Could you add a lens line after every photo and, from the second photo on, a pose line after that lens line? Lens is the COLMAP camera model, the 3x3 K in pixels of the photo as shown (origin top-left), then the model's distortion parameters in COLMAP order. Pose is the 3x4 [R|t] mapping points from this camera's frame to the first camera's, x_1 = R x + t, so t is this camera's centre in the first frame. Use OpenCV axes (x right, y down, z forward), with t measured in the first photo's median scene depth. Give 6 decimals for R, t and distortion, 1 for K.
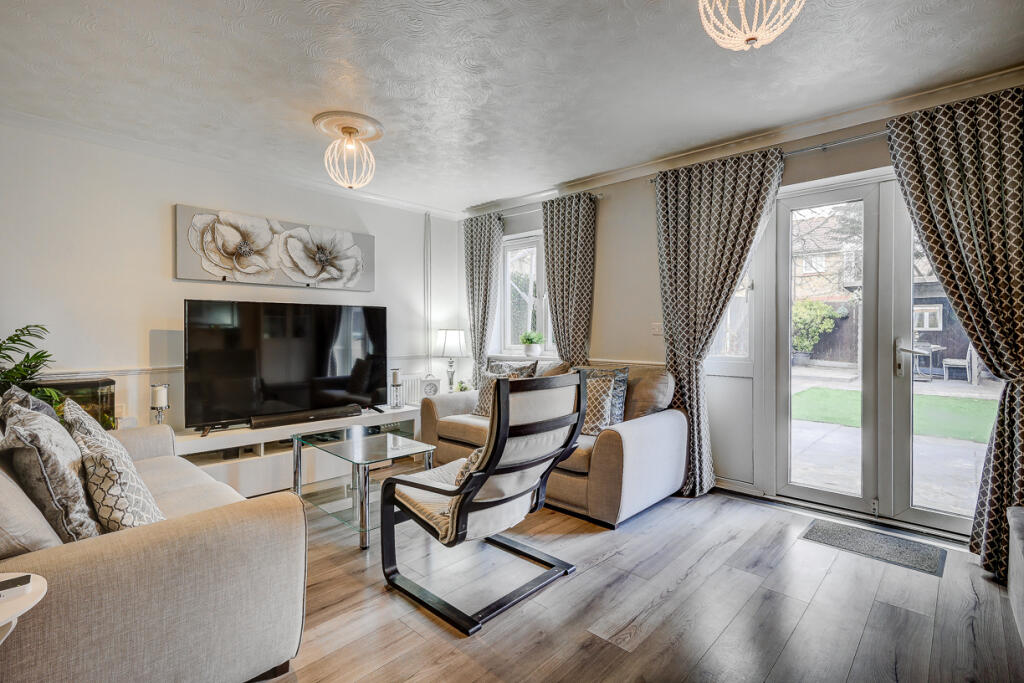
lens RADIAL K [[485.9, 0, 518.0], [0, 485.9, 333.5], [0, 0, 1]] dist [0.004334, -0.000549]
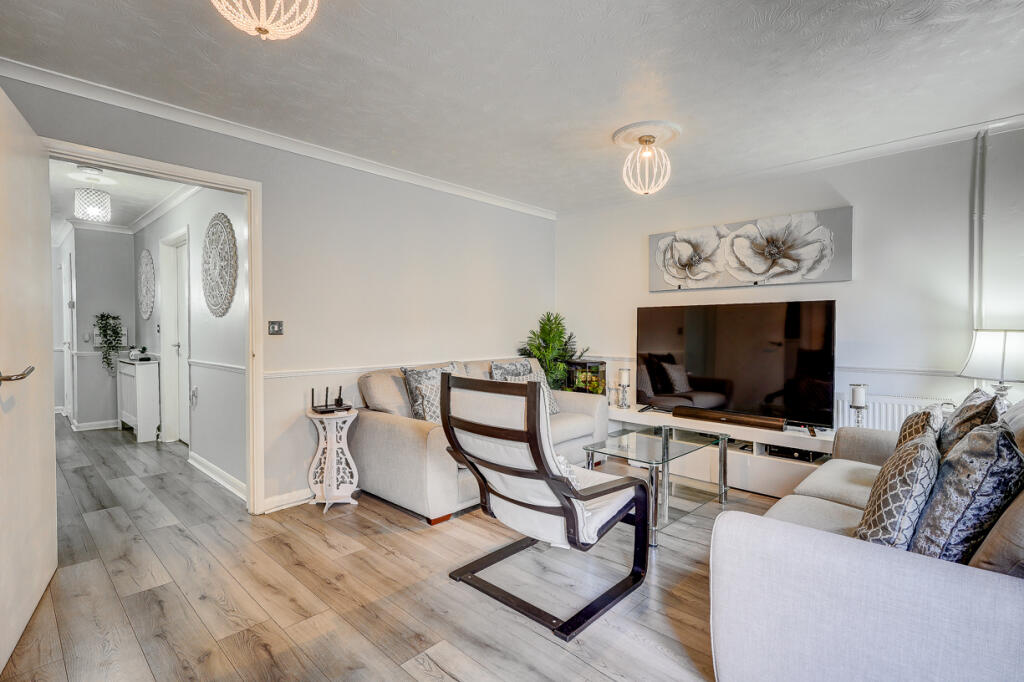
lens RADIAL K [[485.9, 0, 519.6], [0, 485.9, 339.2], [0, 0, 1]] dist [0.004334, -0.000549]
pose [[-0.009857, 0.020650, -0.999738, 0.541486], [-0.008175, 0.999752, 0.020731, -0.006231], [0.999918, 0.008377, -0.009686, 0.569406]]
